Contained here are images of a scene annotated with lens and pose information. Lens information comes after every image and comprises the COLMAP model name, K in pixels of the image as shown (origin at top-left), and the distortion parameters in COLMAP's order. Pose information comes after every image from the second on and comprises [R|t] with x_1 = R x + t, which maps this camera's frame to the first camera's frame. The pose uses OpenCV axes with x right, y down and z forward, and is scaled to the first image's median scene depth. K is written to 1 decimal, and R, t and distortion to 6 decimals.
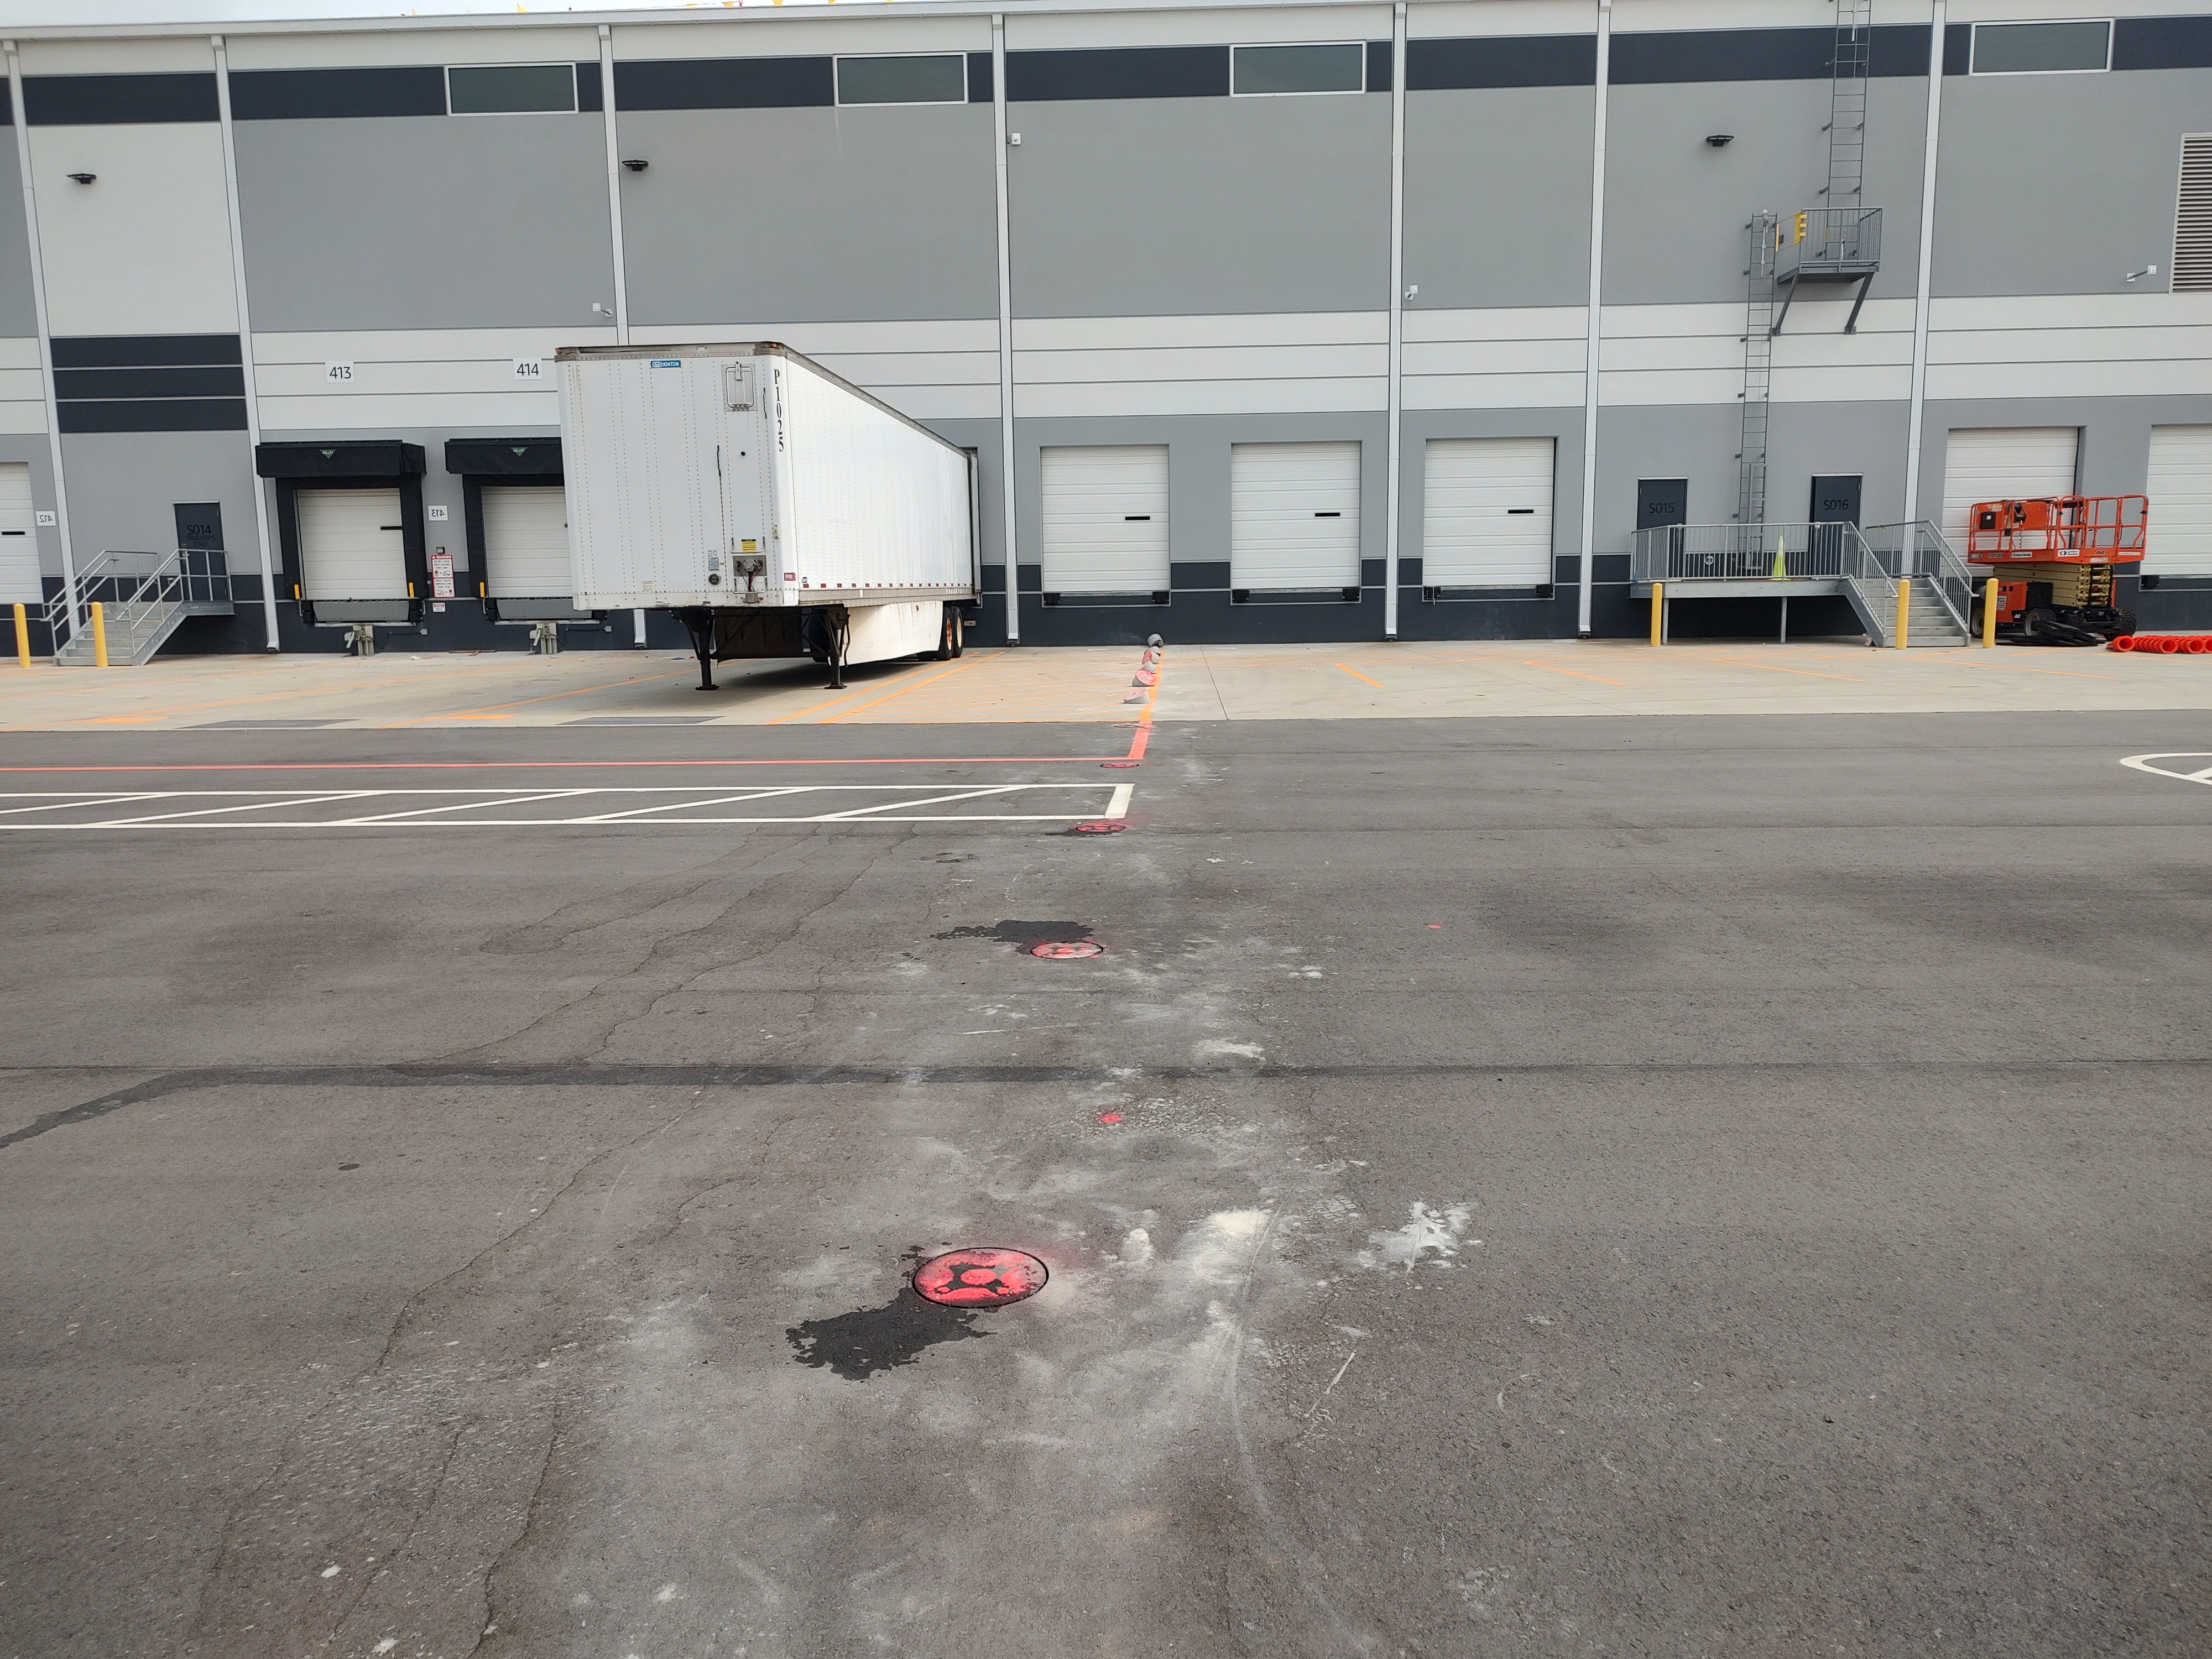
lens RADIAL K [[1605.8, 0, 1106.0], [0, 1605.8, 829.5], [0, 0, 1]] dist [0.027685, -0.024740]
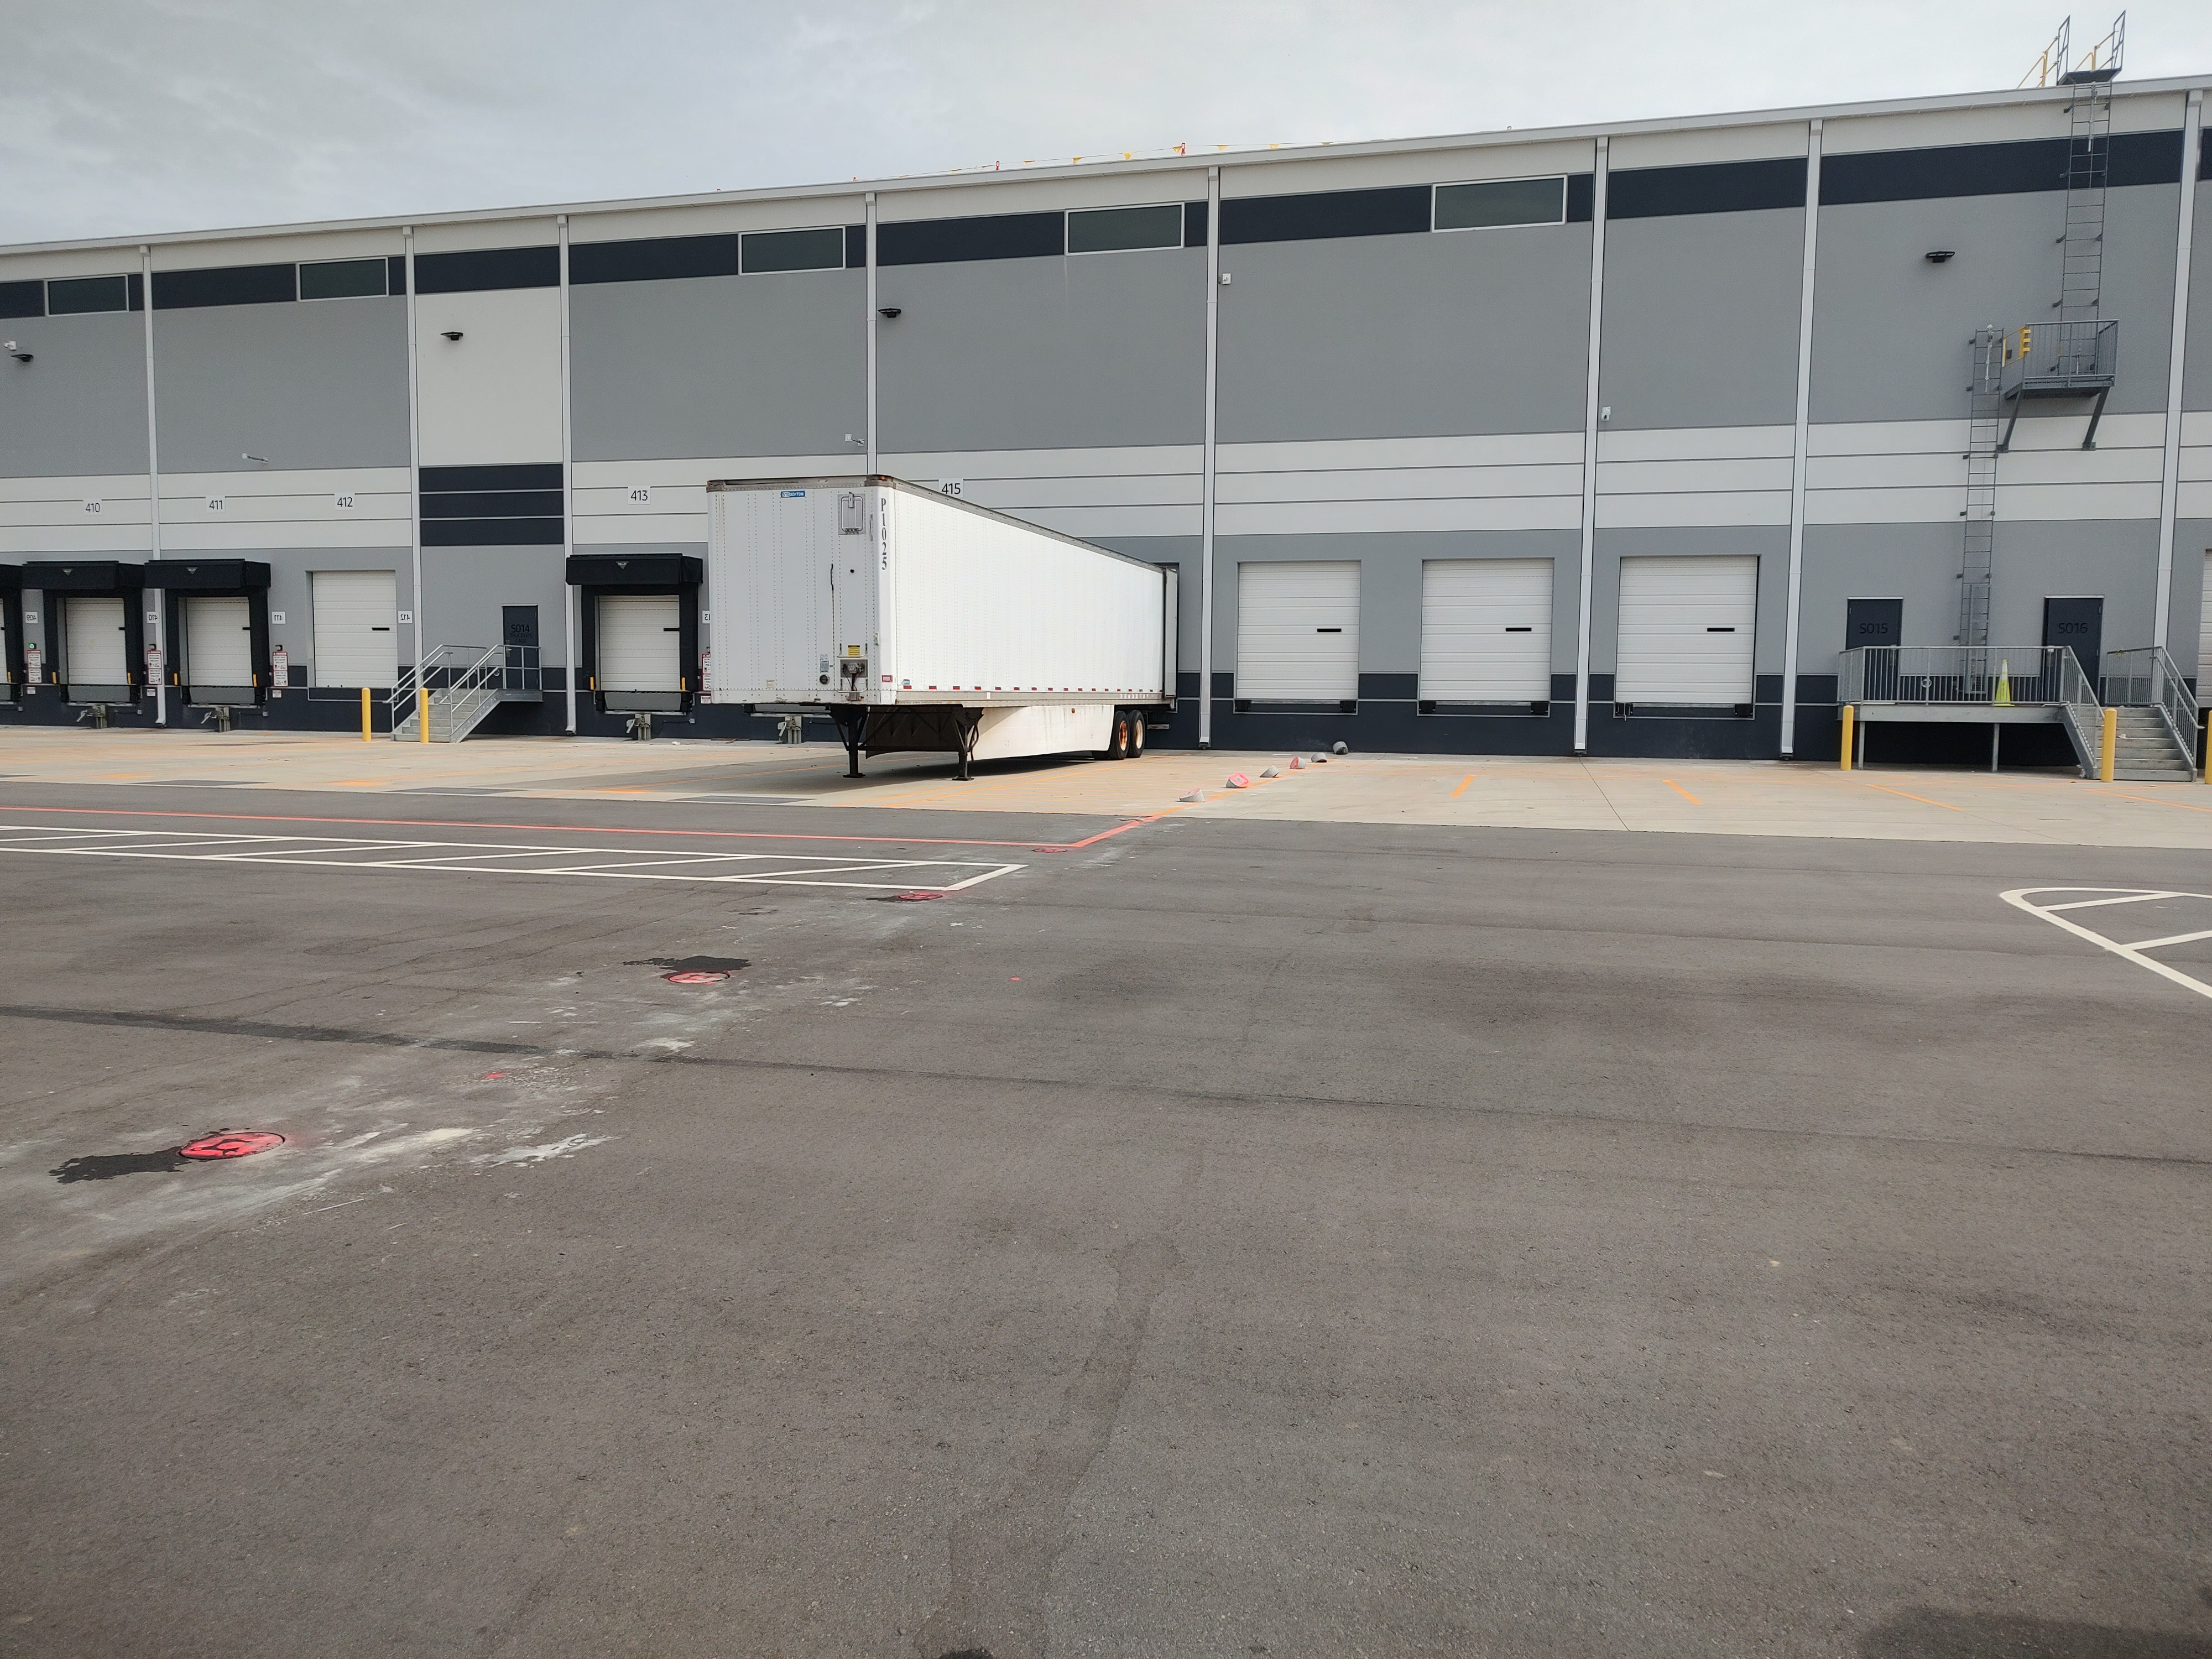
lens RADIAL K [[1605.8, 0, 1106.0], [0, 1605.8, 829.5], [0, 0, 1]] dist [0.027685, -0.024740]
pose [[0.975270, 0.042359, -0.216920, 0.113065], [-0.056324, 0.996691, -0.058606, 0.003317], [0.213720, 0.069374, 0.974429, -0.033122]]
